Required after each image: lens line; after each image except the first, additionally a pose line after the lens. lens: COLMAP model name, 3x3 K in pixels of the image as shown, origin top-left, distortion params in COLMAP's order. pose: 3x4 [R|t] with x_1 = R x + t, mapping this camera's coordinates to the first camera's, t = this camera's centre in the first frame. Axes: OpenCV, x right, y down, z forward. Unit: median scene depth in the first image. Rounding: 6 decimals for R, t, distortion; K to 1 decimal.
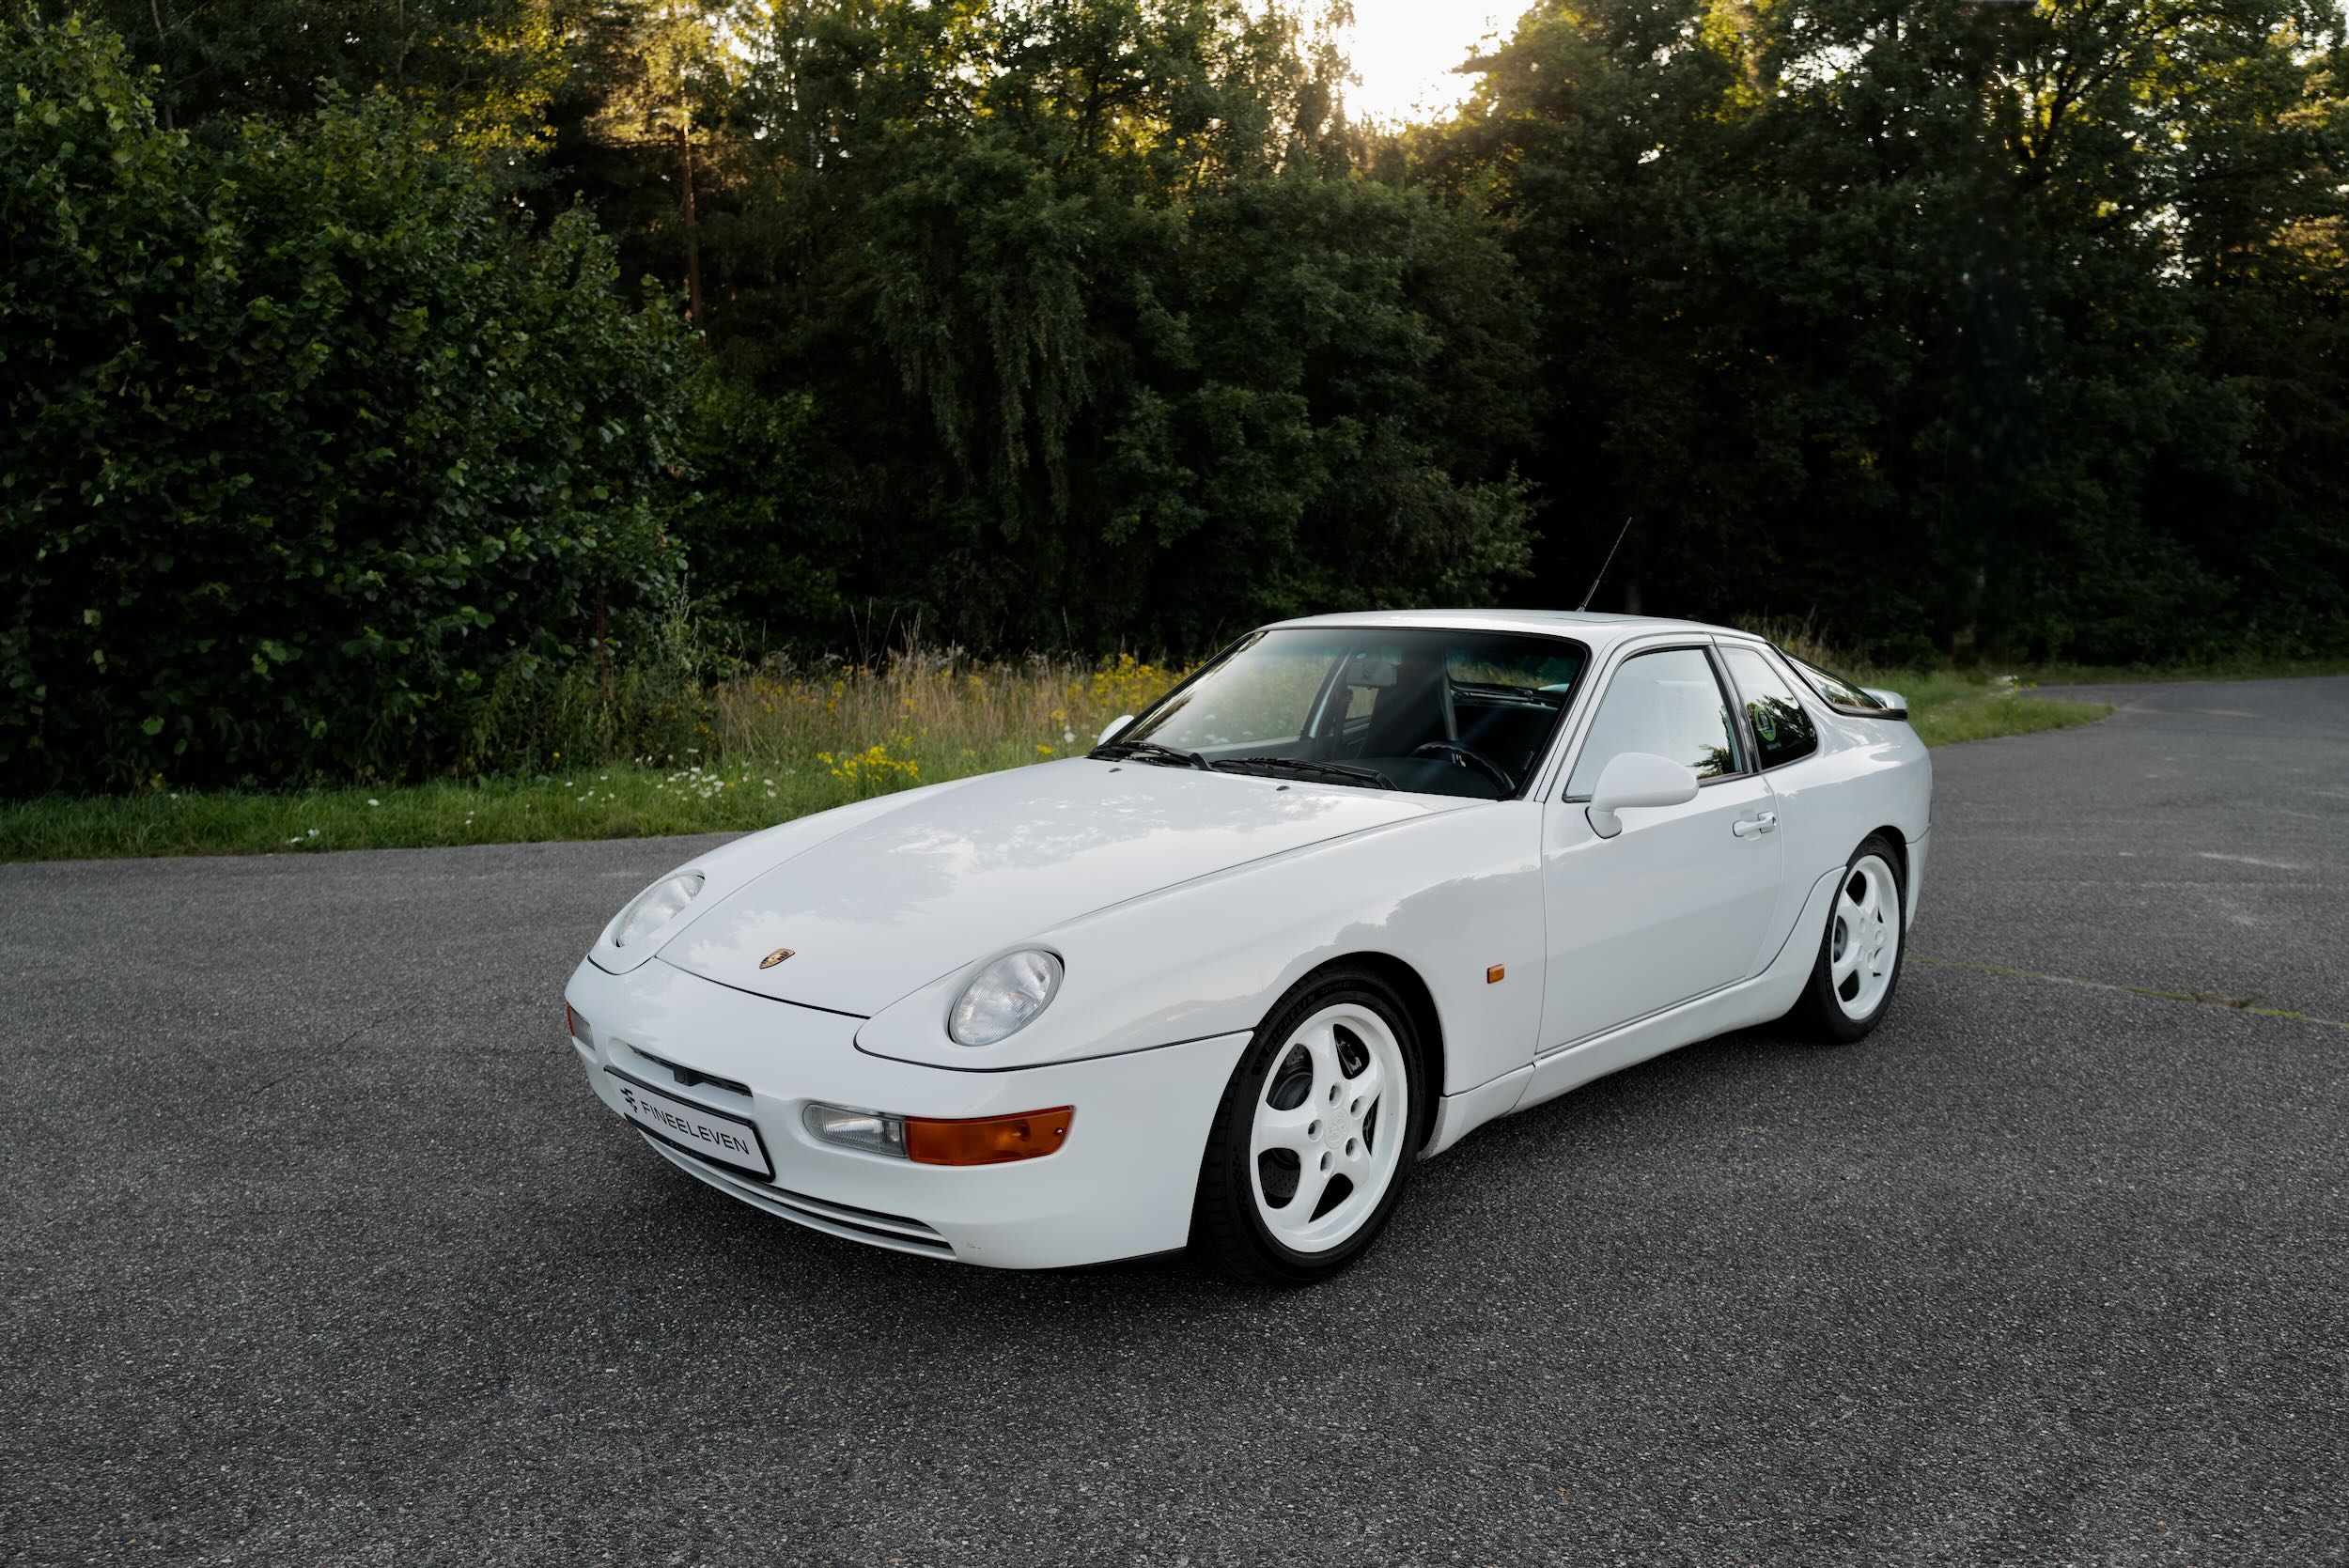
lens RADIAL K [[1822.6, 0, 1175.9], [0, 1822.6, 775.6], [0, 0, 1]] dist [-0.002115, -0.002607]
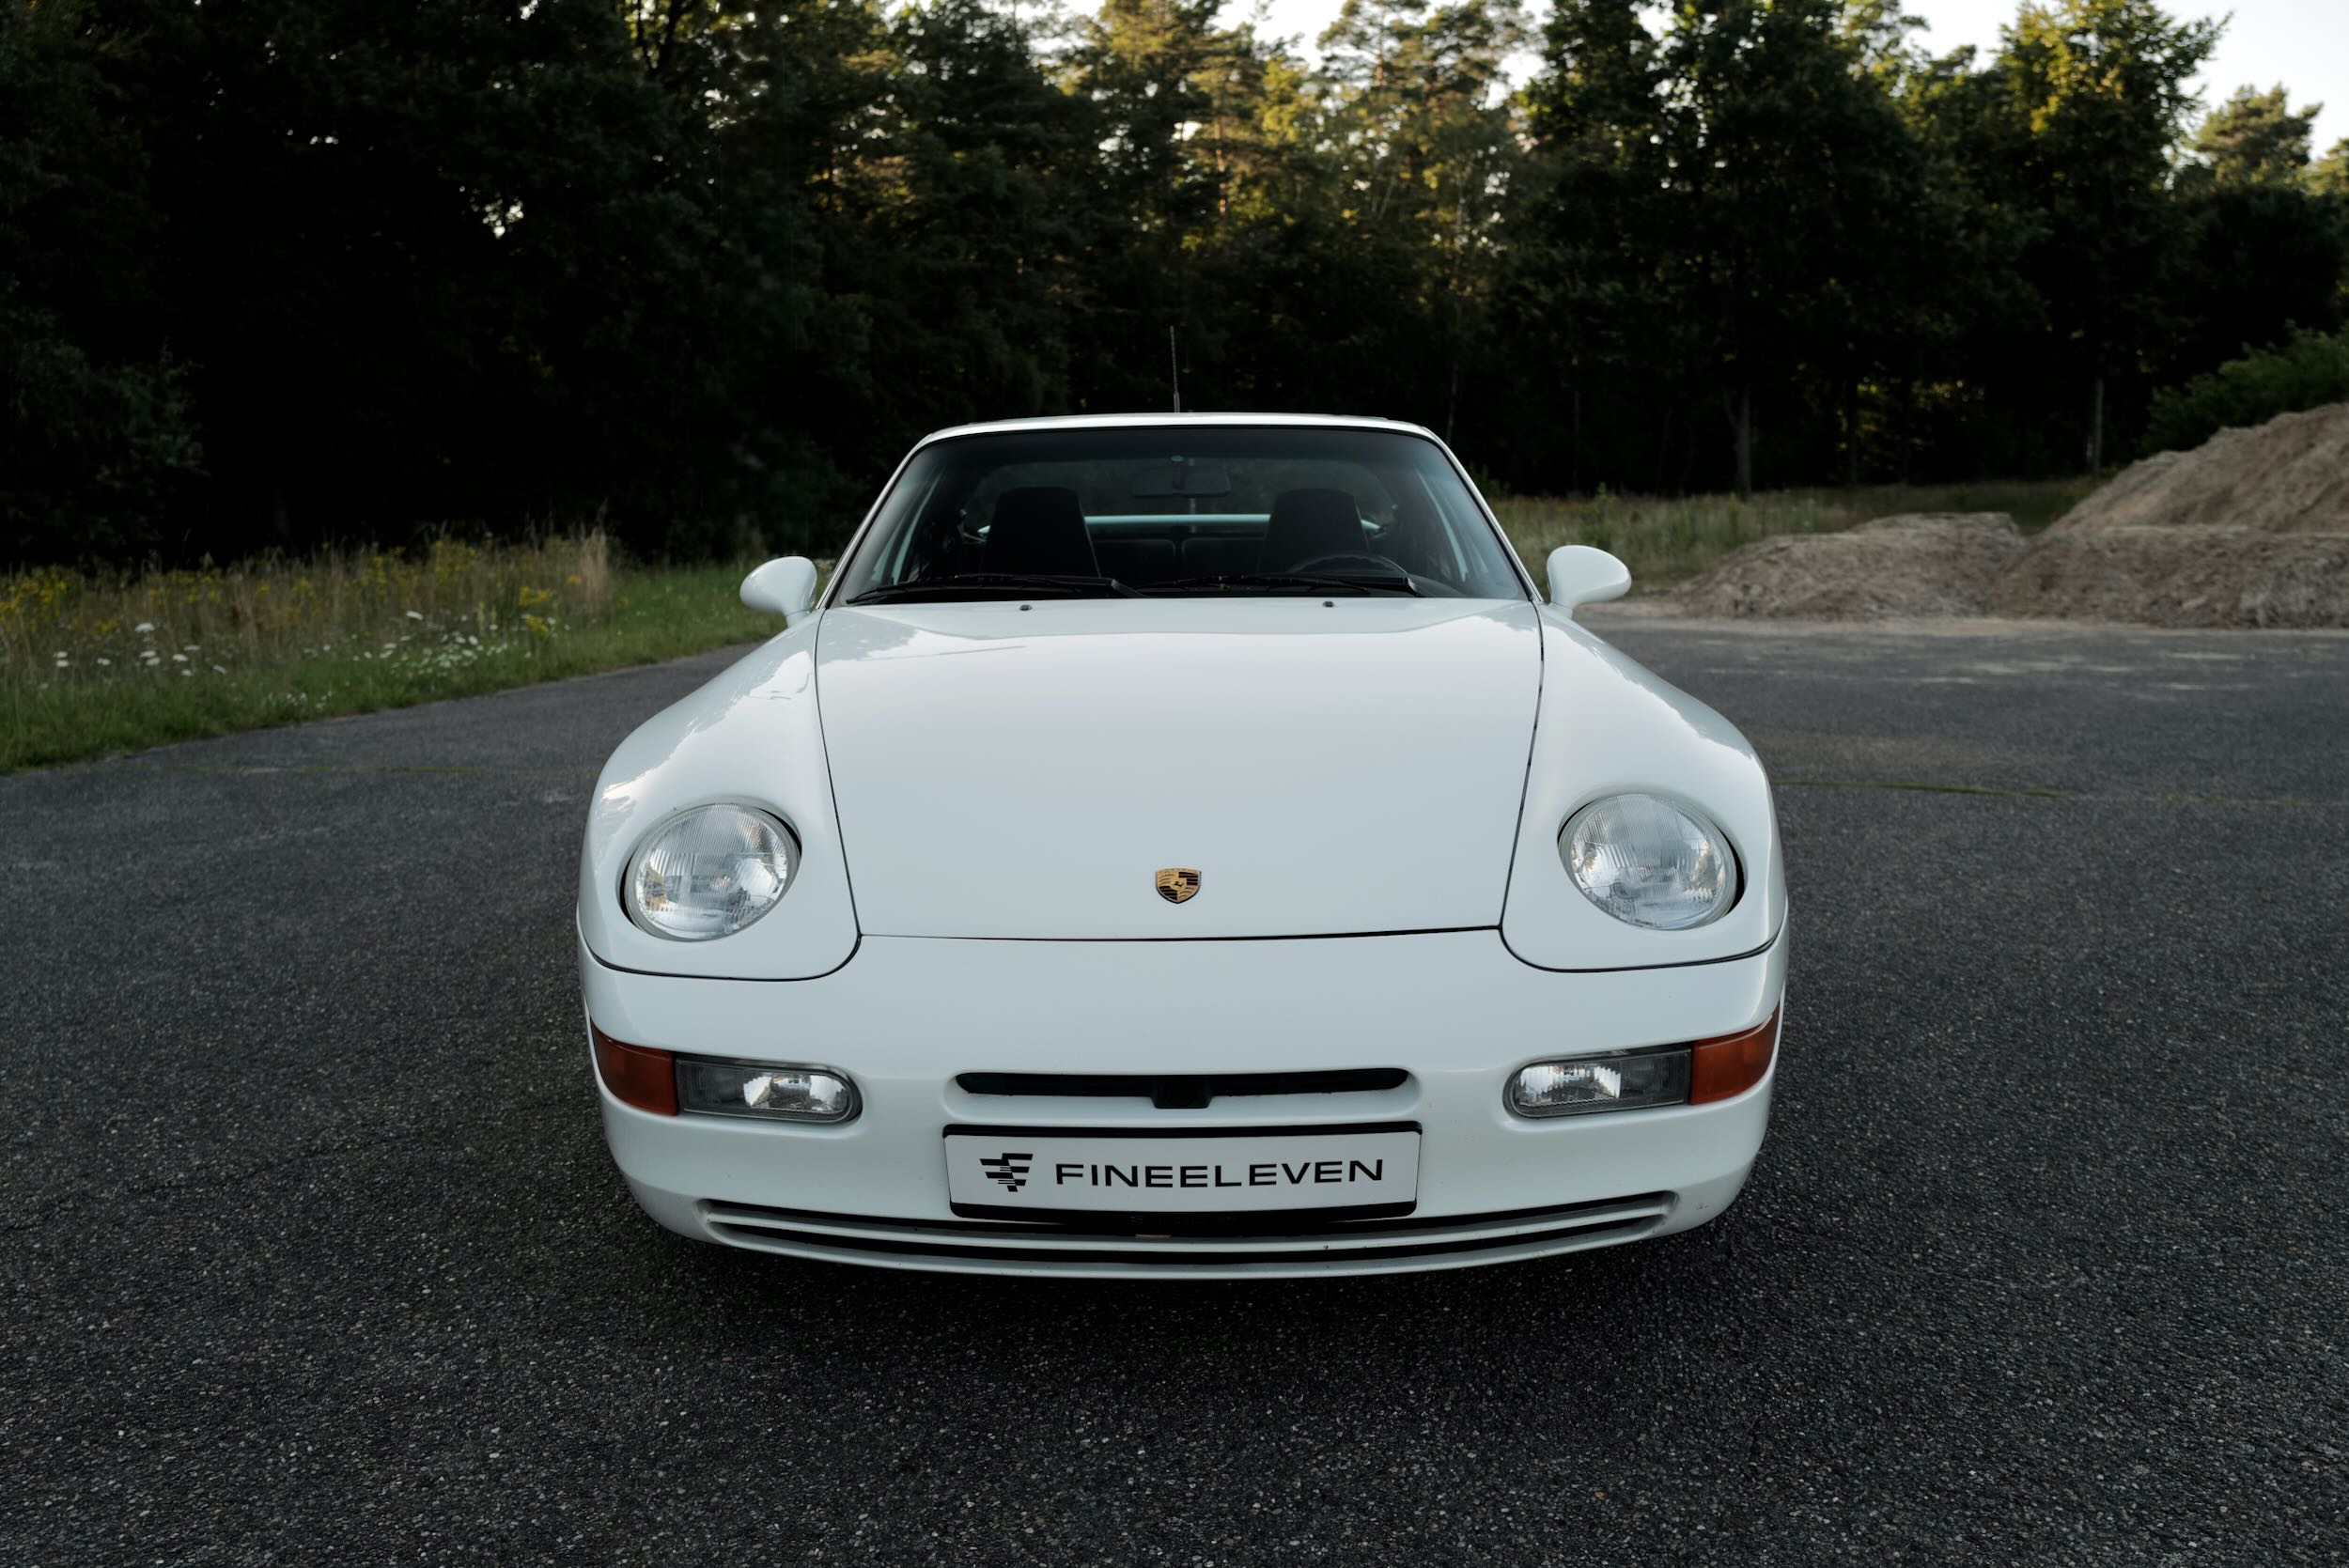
lens RADIAL K [[1822.6, 0, 1175.4], [0, 1822.6, 785.6], [0, 0, 1]] dist [-0.002115, -0.002607]
pose [[0.711562, -0.120928, 0.692138, -0.082661], [0.087100, 0.992661, 0.083891, 0.001988], [-0.697204, 0.000591, 0.716873, 0.071658]]
